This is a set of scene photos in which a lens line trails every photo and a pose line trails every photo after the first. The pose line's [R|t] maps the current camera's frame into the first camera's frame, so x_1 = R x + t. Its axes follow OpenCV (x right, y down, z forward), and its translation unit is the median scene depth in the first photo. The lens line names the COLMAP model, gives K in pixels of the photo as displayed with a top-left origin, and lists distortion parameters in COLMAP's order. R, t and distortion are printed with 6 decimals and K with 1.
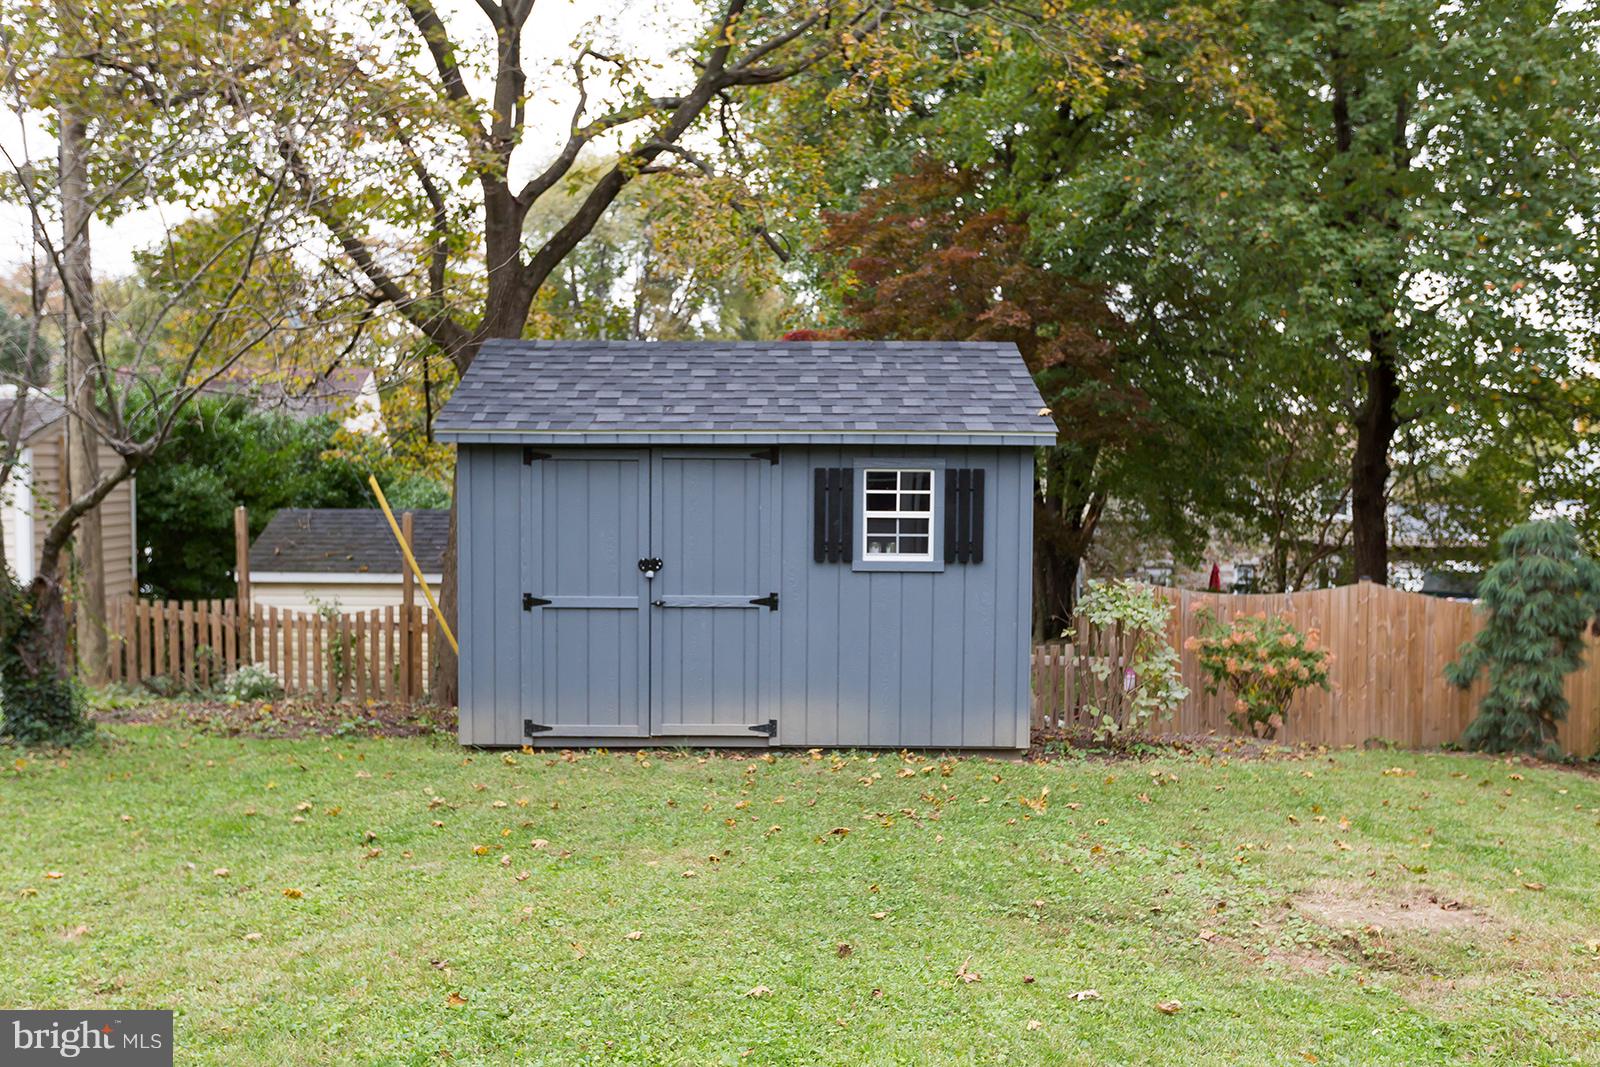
lens RADIAL K [[1450.2, 0, 800.0], [0, 1450.2, 533.5], [0, 0, 1]] dist [0.001249, 0.000731]
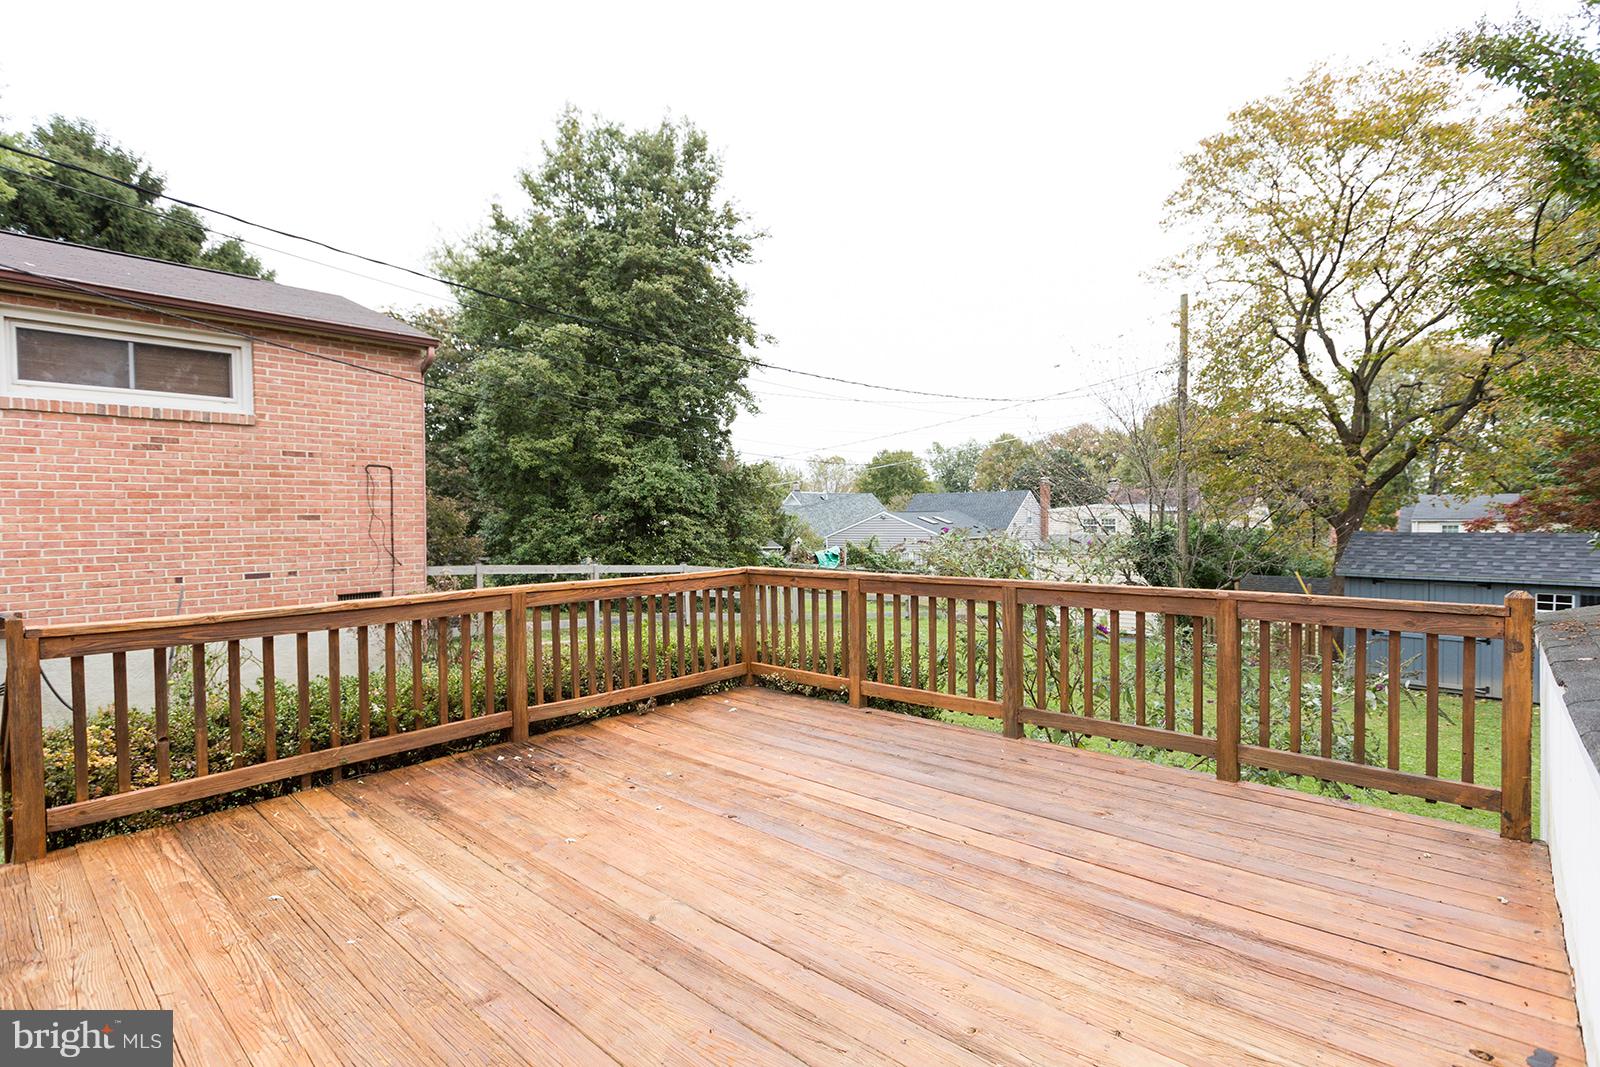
lens RADIAL K [[760.4, 0, 805.9], [0, 760.4, 542.0], [0, 0, 1]] dist [0.000517, 0.000090]
pose [[0.695525, 0.008208, -0.718455, 0.112820], [-0.010869, 0.999941, 0.000902, -0.122052], [0.718419, 0.007182, 0.695573, -0.871678]]
